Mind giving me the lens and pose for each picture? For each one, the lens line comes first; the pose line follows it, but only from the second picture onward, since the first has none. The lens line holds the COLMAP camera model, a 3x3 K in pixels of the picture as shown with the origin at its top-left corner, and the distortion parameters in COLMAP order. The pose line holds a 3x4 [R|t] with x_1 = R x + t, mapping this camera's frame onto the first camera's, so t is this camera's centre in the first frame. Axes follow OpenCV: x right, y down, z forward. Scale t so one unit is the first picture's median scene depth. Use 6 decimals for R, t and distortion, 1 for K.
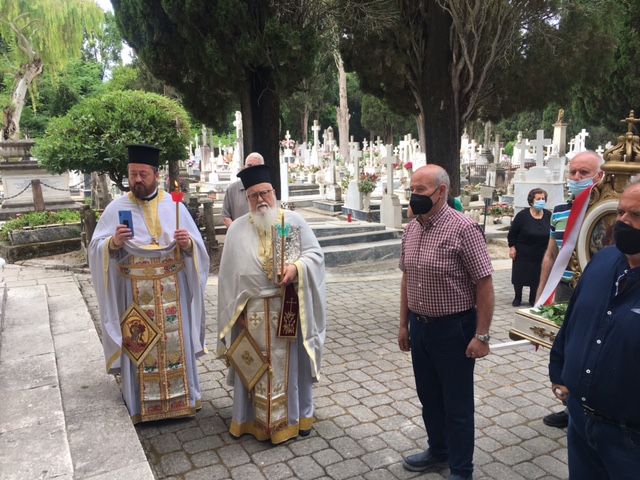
lens RADIAL K [[545.1, 0, 316.7], [0, 545.1, 243.3], [0, 0, 1]] dist [0.072837, -0.101544]
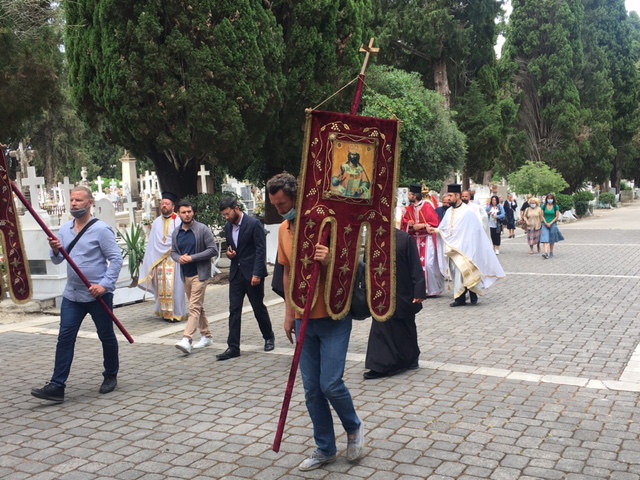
lens RADIAL K [[728.8, 0, 320.6], [0, 728.8, 238.4], [0, 0, 1]] dist [0.053670, 0.000000]
pose [[0.832346, -0.065705, 0.550348, 0.244462], [0.122159, 0.990278, -0.066526, 0.047132], [-0.540626, 0.122603, 0.832281, -0.235929]]
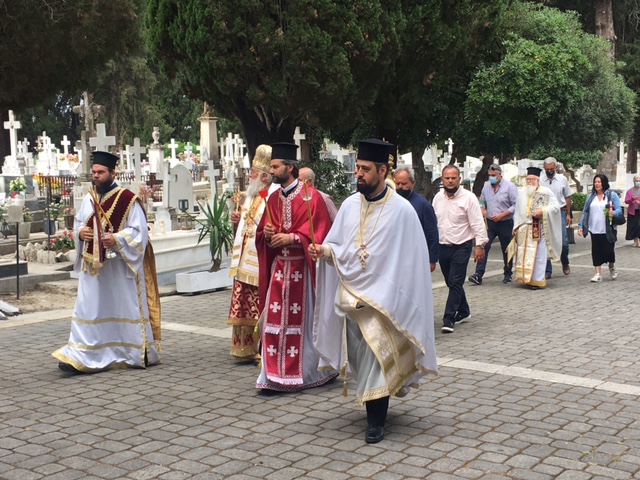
lens RADIAL K [[907.3, 0, 320.5], [0, 907.3, 239.6], [0, 0, 1]] dist [0.062918, 0.000000]
pose [[0.896495, -0.047605, 0.440489, 0.225046], [0.082389, 0.994782, -0.060173, 0.054407], [-0.435326, 0.090237, 0.895739, -0.233213]]
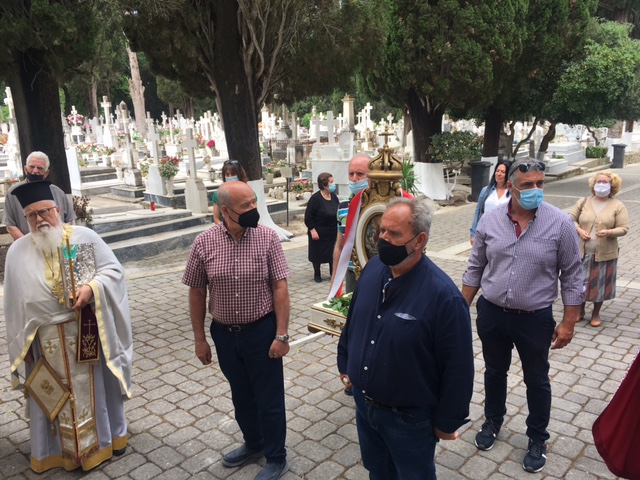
lens RADIAL K [[545.1, 0, 319.4], [0, 545.1, 244.2], [0, 0, 1]] dist [0.072837, -0.101544]
pose [[0.937999, -0.093743, 0.333723, 0.010088], [0.075835, 0.994912, 0.066321, -0.030955], [-0.338242, -0.036901, 0.940335, -0.011874]]
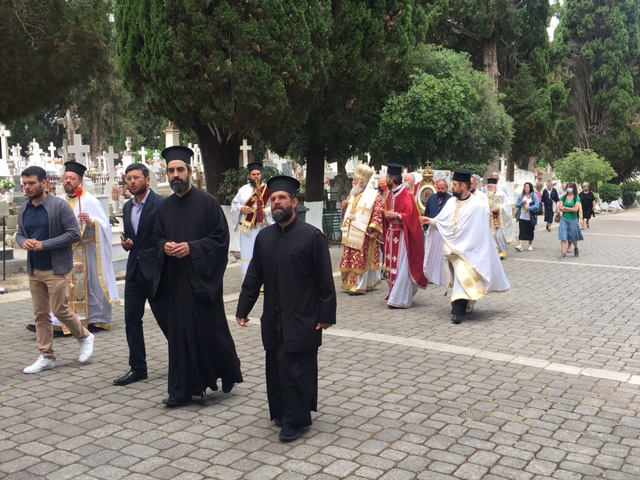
lens RADIAL K [[728.8, 0, 319.6], [0, 728.8, 239.5], [0, 0, 1]] dist [0.053670, 0.000000]
pose [[0.862682, -0.043817, 0.503845, 0.247288], [0.074746, 0.996346, -0.041332, 0.045941], [-0.500193, 0.073317, 0.862805, -0.224567]]
